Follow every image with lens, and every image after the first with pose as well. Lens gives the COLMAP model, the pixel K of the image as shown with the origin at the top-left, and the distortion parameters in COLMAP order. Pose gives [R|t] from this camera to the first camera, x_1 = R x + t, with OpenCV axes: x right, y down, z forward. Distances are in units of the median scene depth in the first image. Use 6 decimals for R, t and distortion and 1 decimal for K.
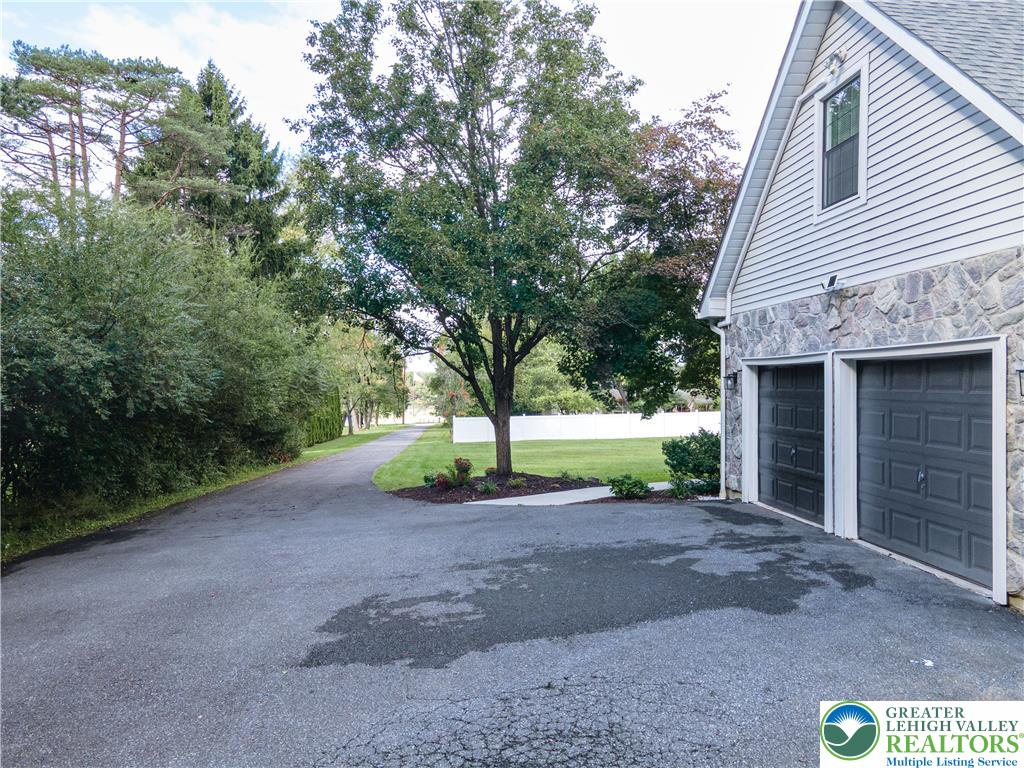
lens RADIAL K [[743.4, 0, 506.3], [0, 743.4, 379.8], [0, 0, 1]] dist [0.043305, 0.003085]
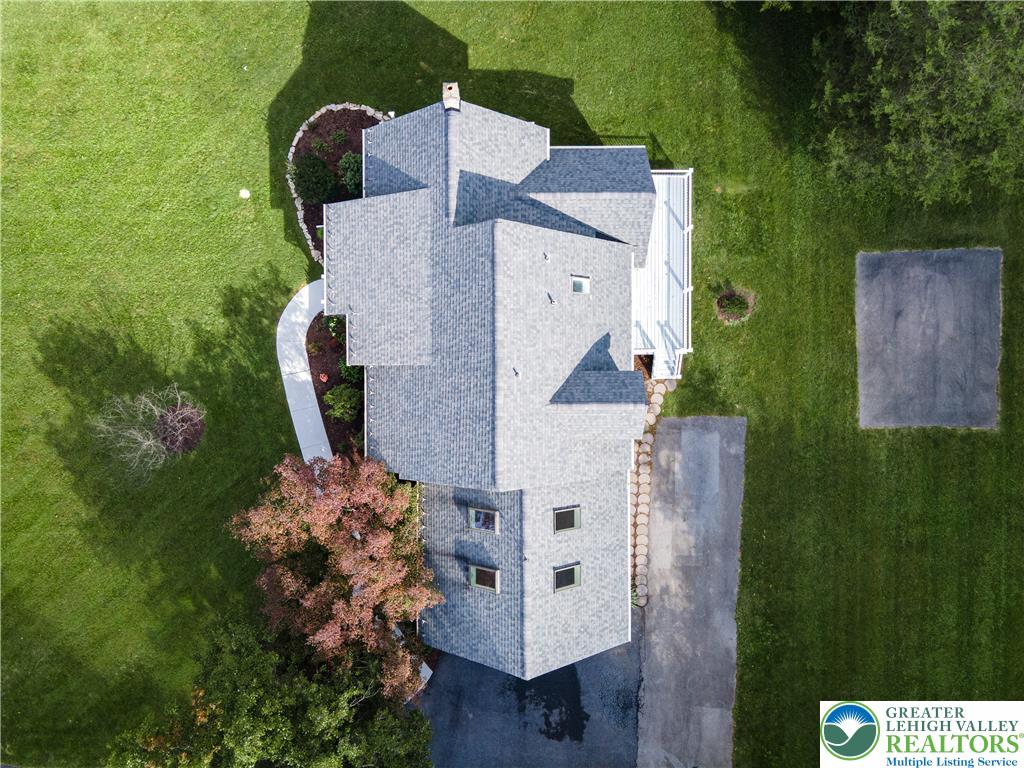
lens RADIAL K [[737.9, 0, 502.6], [0, 737.9, 383.8], [0, 0, 1]] dist [0.037472, -0.001738]
pose [[0.073976, -0.997259, 0.001376, 1.595949], [-0.004236, 0.001066, 0.999990, -3.545366], [-0.997251, -0.073981, -0.004146, 1.261066]]
